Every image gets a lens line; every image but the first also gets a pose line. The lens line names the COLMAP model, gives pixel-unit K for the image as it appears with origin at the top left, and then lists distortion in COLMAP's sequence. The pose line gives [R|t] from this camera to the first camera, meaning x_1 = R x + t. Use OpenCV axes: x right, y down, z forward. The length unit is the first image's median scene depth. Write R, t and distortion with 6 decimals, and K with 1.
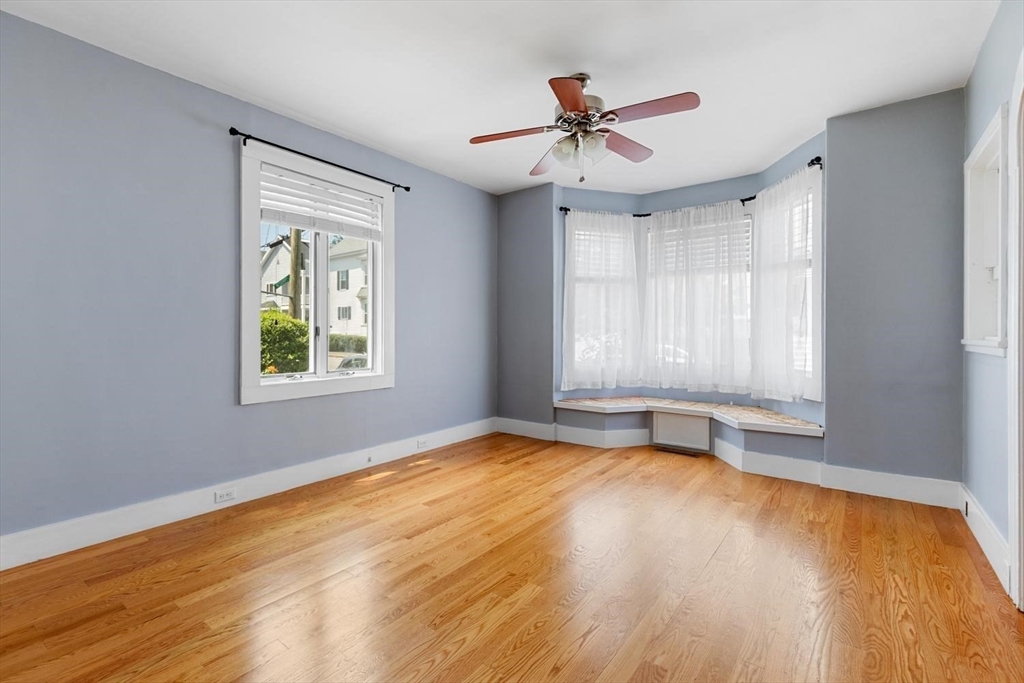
lens RADIAL K [[472.4, 0, 507.2], [0, 472.4, 334.1], [0, 0, 1]] dist [0.008721, 0.000085]
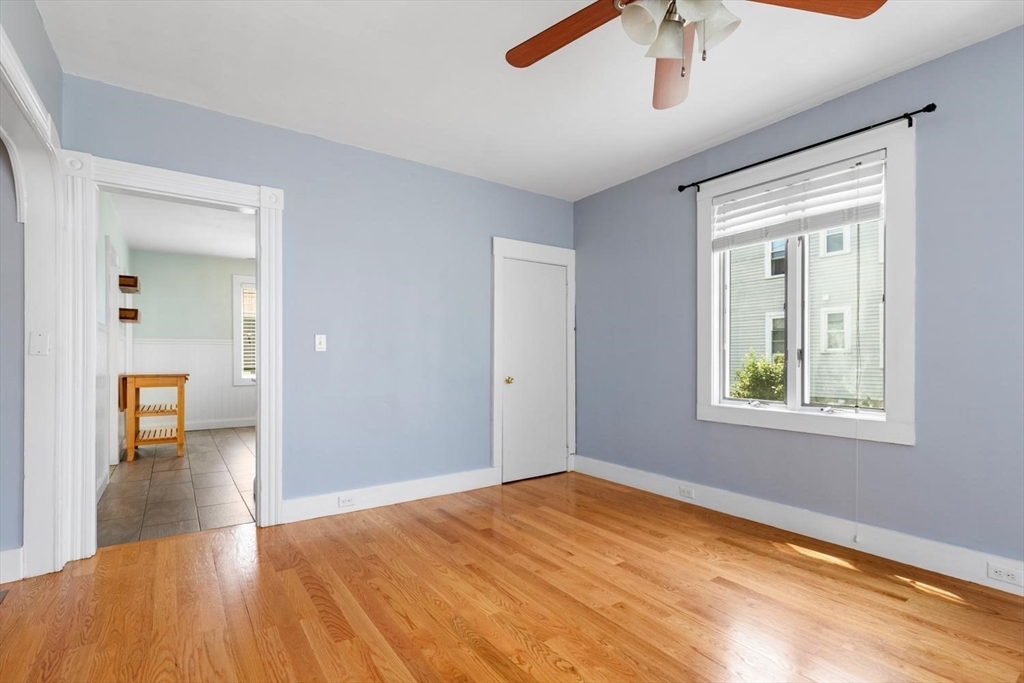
lens RADIAL K [[472.4, 0, 486.3], [0, 472.4, 351.2], [0, 0, 1]] dist [0.008721, 0.000085]
pose [[-0.334799, -0.010653, -0.942229, 0.667423], [-0.004731, 0.999942, -0.009624, -0.001264], [0.942278, 0.001236, -0.334830, 0.878029]]
